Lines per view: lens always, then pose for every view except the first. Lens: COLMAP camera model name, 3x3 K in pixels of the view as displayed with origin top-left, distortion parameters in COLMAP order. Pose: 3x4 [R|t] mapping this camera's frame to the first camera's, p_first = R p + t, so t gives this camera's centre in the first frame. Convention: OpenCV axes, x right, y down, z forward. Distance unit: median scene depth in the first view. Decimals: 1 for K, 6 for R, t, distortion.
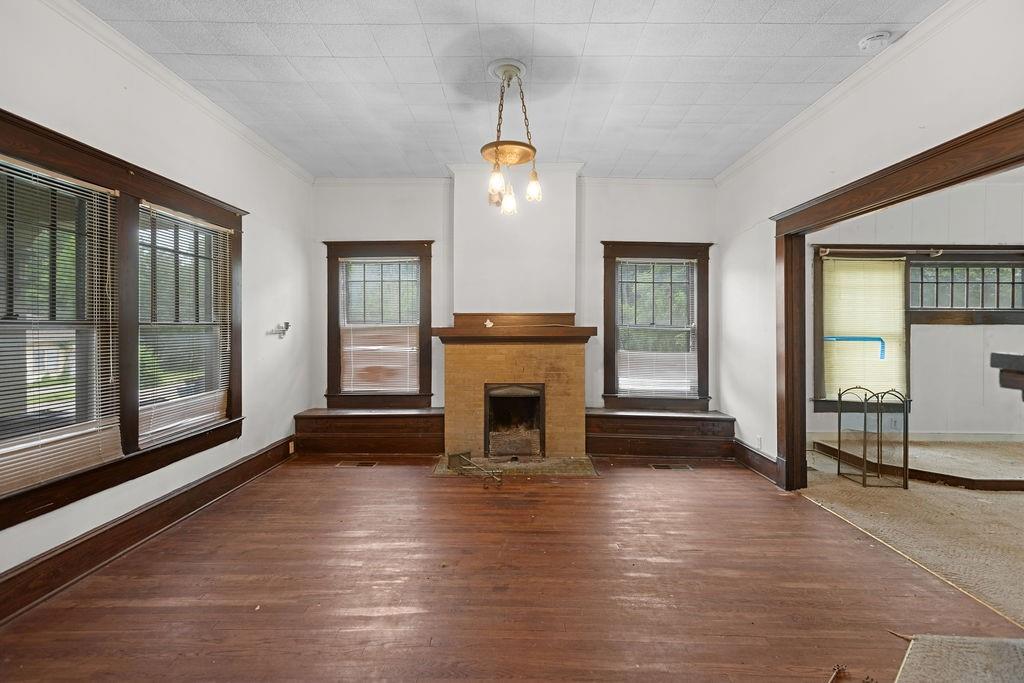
lens RADIAL K [[461.2, 0, 507.1], [0, 461.2, 334.0], [0, 0, 1]] dist [-0.000823, 0.002300]
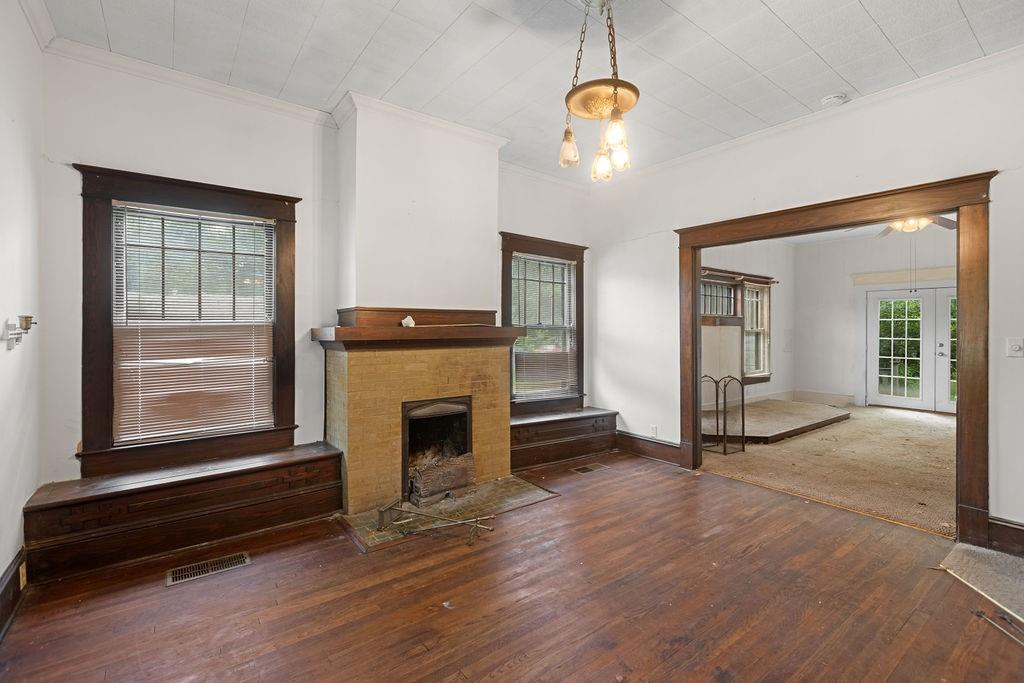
lens RADIAL K [[461.2, 0, 513.7], [0, 461.2, 332.7], [0, 0, 1]] dist [-0.000823, 0.002300]
pose [[0.785855, -0.005970, 0.618382, -0.359362], [0.007801, 0.999970, -0.000259, -0.003853], [-0.618362, 0.005028, 0.785877, 0.299866]]
